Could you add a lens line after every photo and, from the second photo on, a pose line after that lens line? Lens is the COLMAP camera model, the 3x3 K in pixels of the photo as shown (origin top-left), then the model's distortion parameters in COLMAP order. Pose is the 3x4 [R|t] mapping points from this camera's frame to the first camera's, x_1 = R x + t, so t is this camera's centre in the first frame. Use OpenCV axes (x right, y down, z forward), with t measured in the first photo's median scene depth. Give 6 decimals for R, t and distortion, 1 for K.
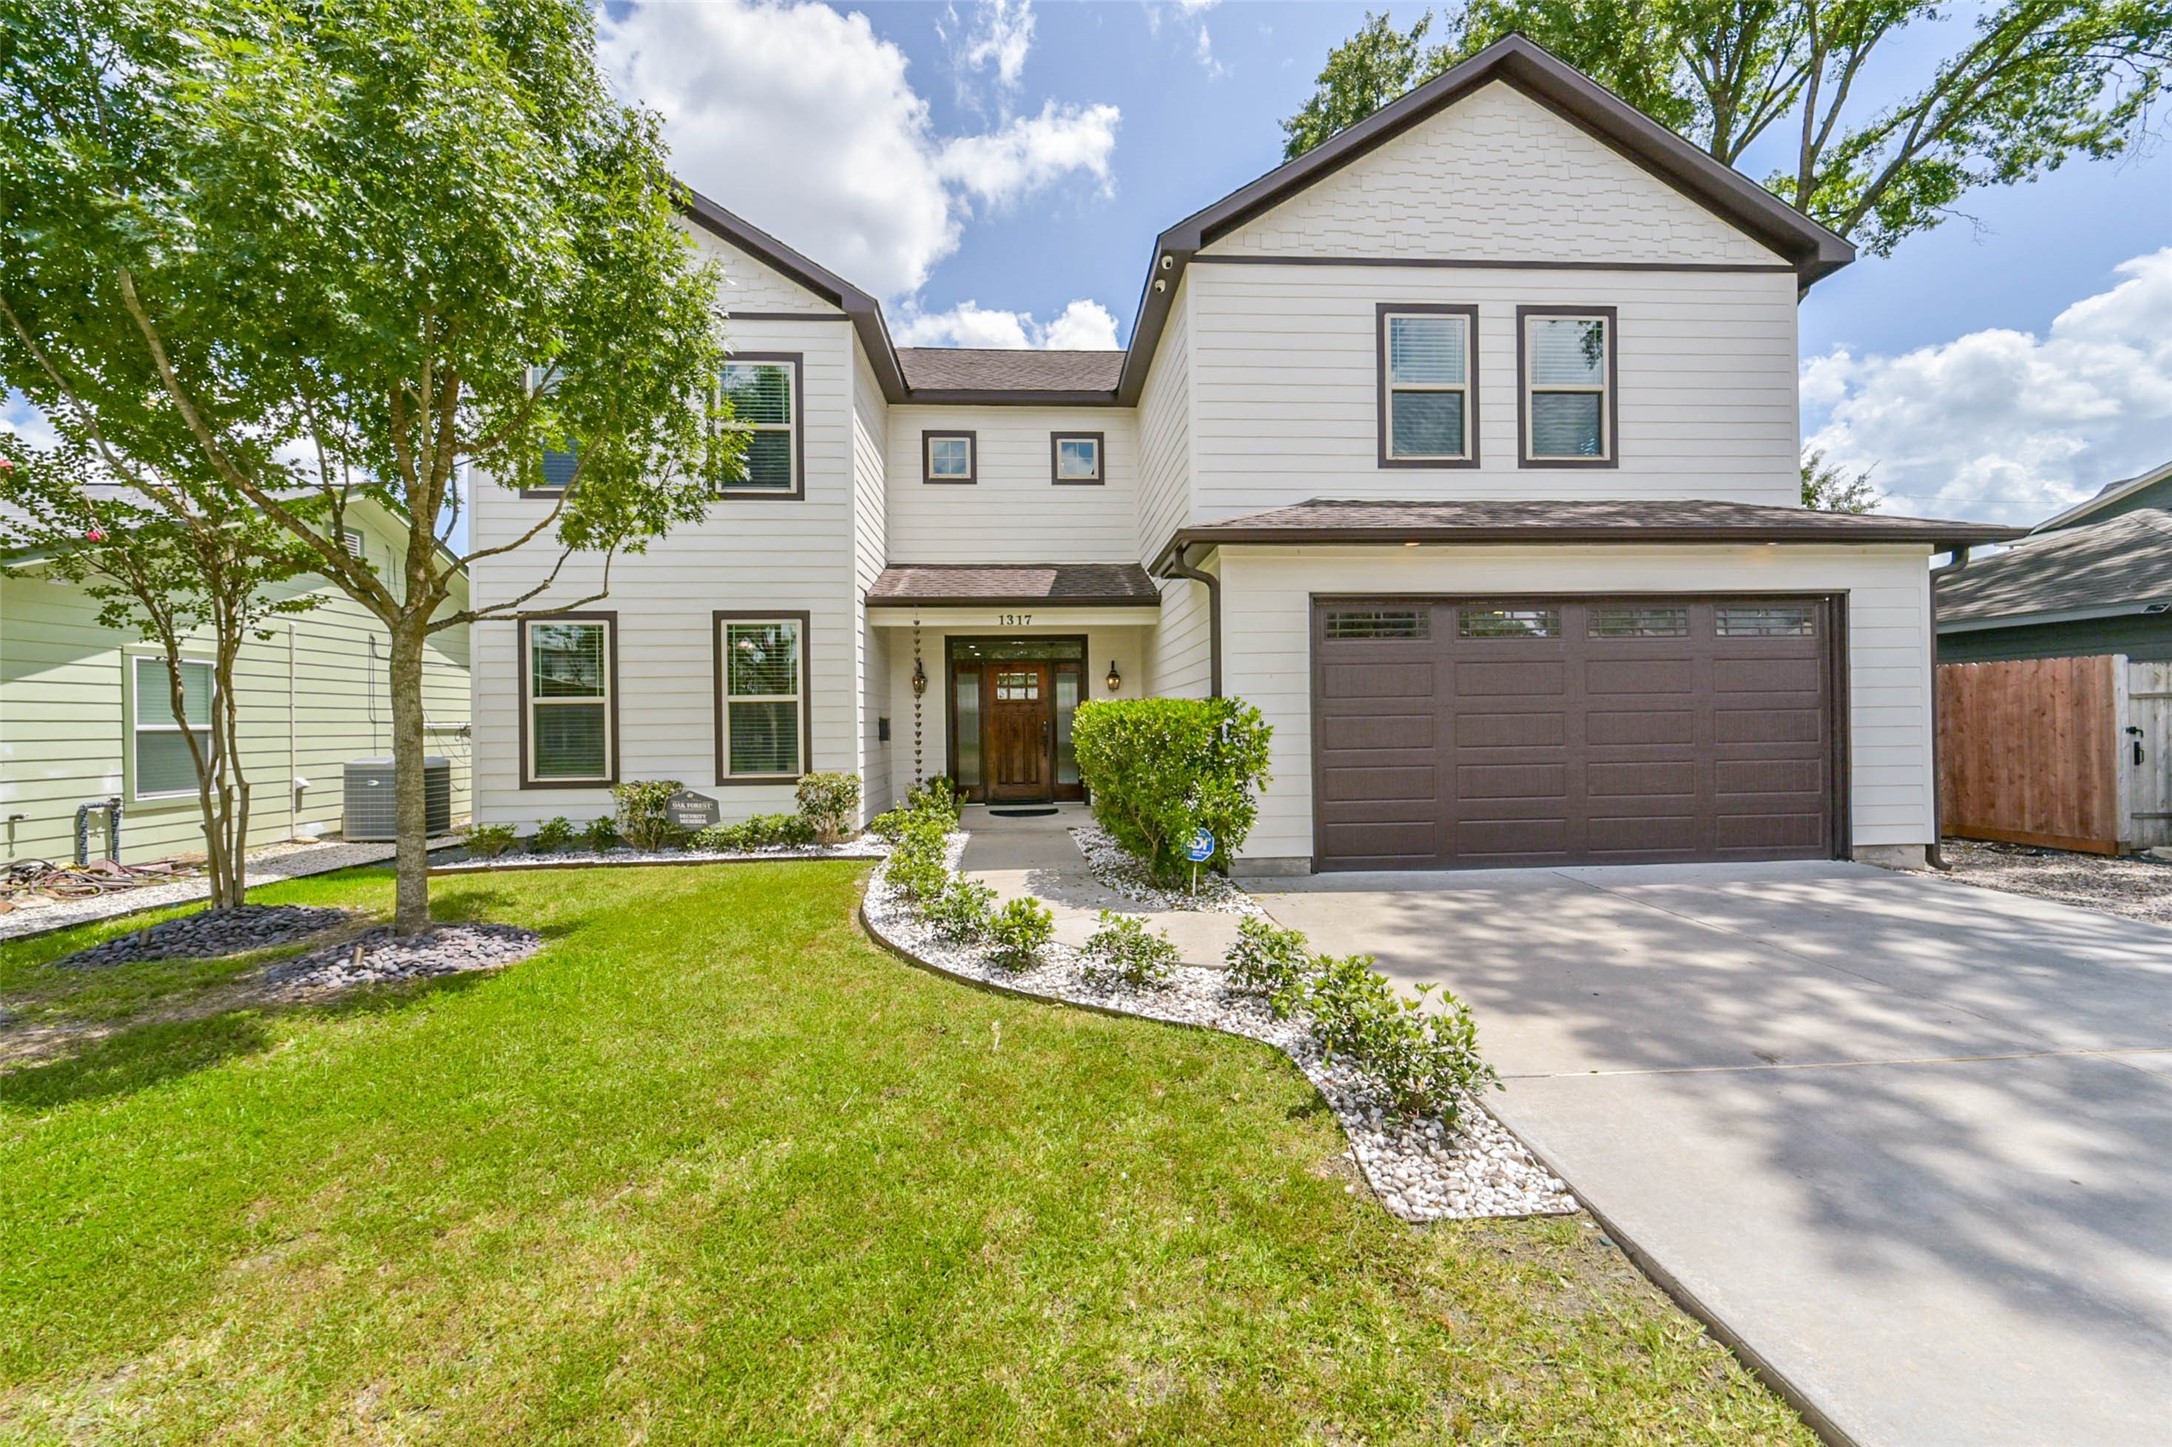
lens RADIAL K [[855.3, 0, 1077.4], [0, 855.3, 721.2], [0, 0, 1]] dist [-0.027199, 0.006391]
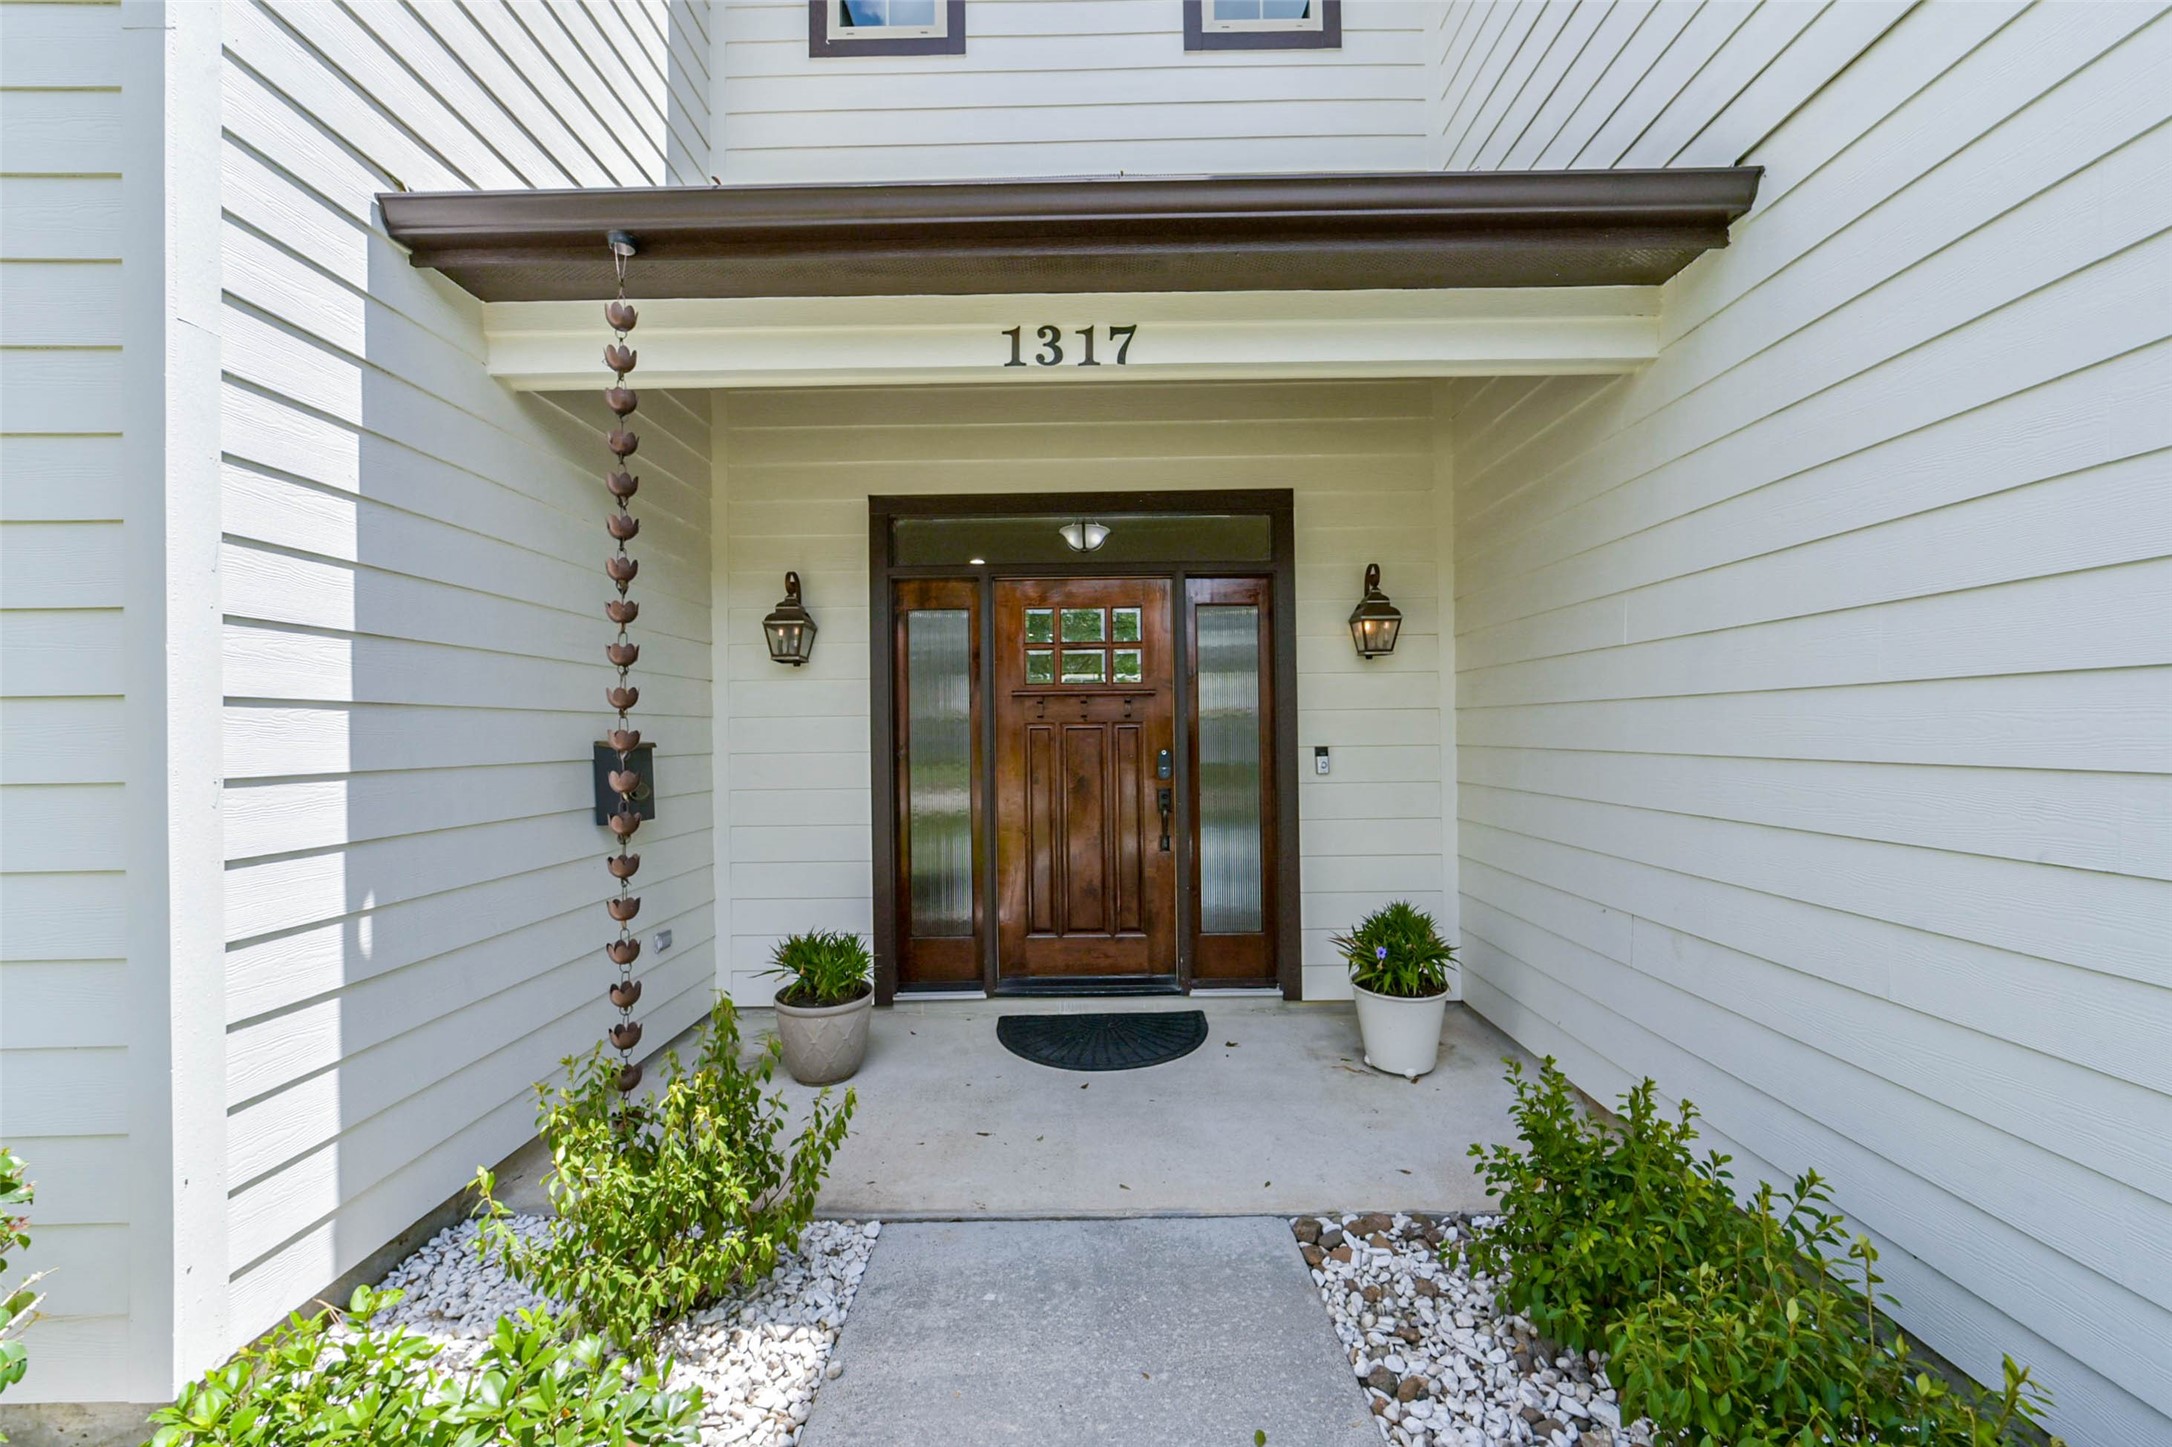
lens RADIAL K [[855.3, 0, 1077.4], [0, 855.3, 721.2], [0, 0, 1]] dist [-0.027199, 0.006391]
pose [[0.996360, -0.000503, -0.085240, -0.046014], [0.000276, 0.999996, -0.002665, -0.010226], [0.085241, 0.002631, 0.996357, 0.697061]]
